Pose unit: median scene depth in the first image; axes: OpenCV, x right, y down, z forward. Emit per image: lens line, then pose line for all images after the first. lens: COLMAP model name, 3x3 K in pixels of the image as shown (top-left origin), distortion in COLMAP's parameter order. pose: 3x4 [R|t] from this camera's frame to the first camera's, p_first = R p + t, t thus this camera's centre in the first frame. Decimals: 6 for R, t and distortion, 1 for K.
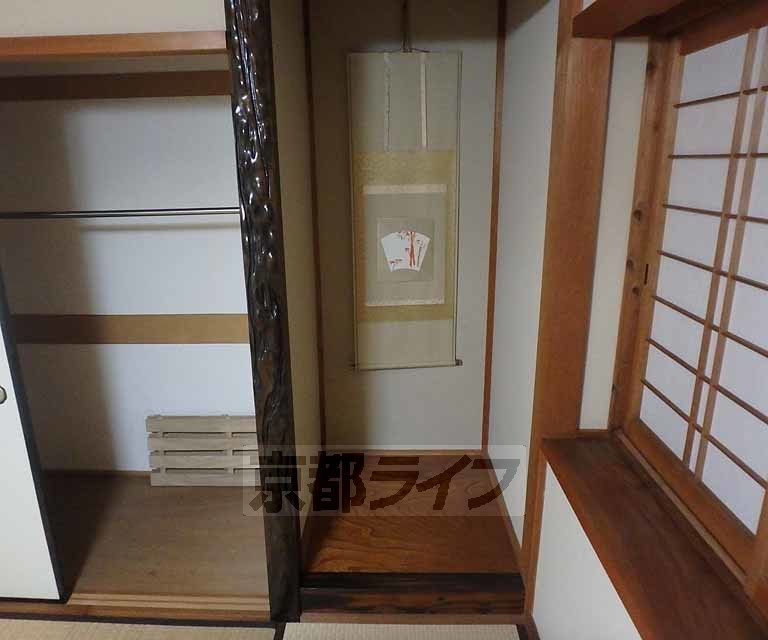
lens RADIAL K [[515.7, 0, 378.3], [0, 515.7, 295.8], [0, 0, 1]] dist [-0.028595, 0.000739]
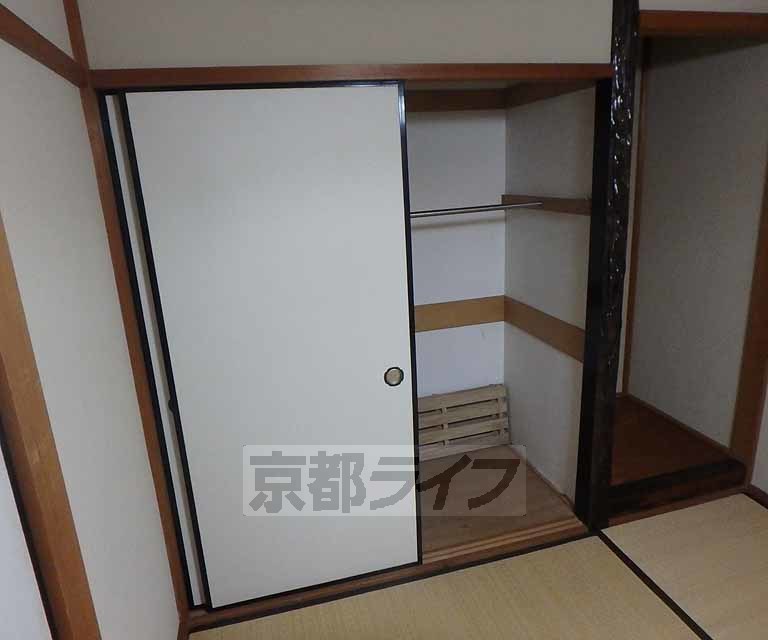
lens RADIAL K [[515.7, 0, 378.3], [0, 515.7, 295.8], [0, 0, 1]] dist [-0.028595, 0.000739]
pose [[0.961567, -0.104375, 0.253958, -0.955123], [0.111456, 0.993676, -0.013617, 0.028077], [-0.250931, 0.041399, 0.967119, -0.092715]]
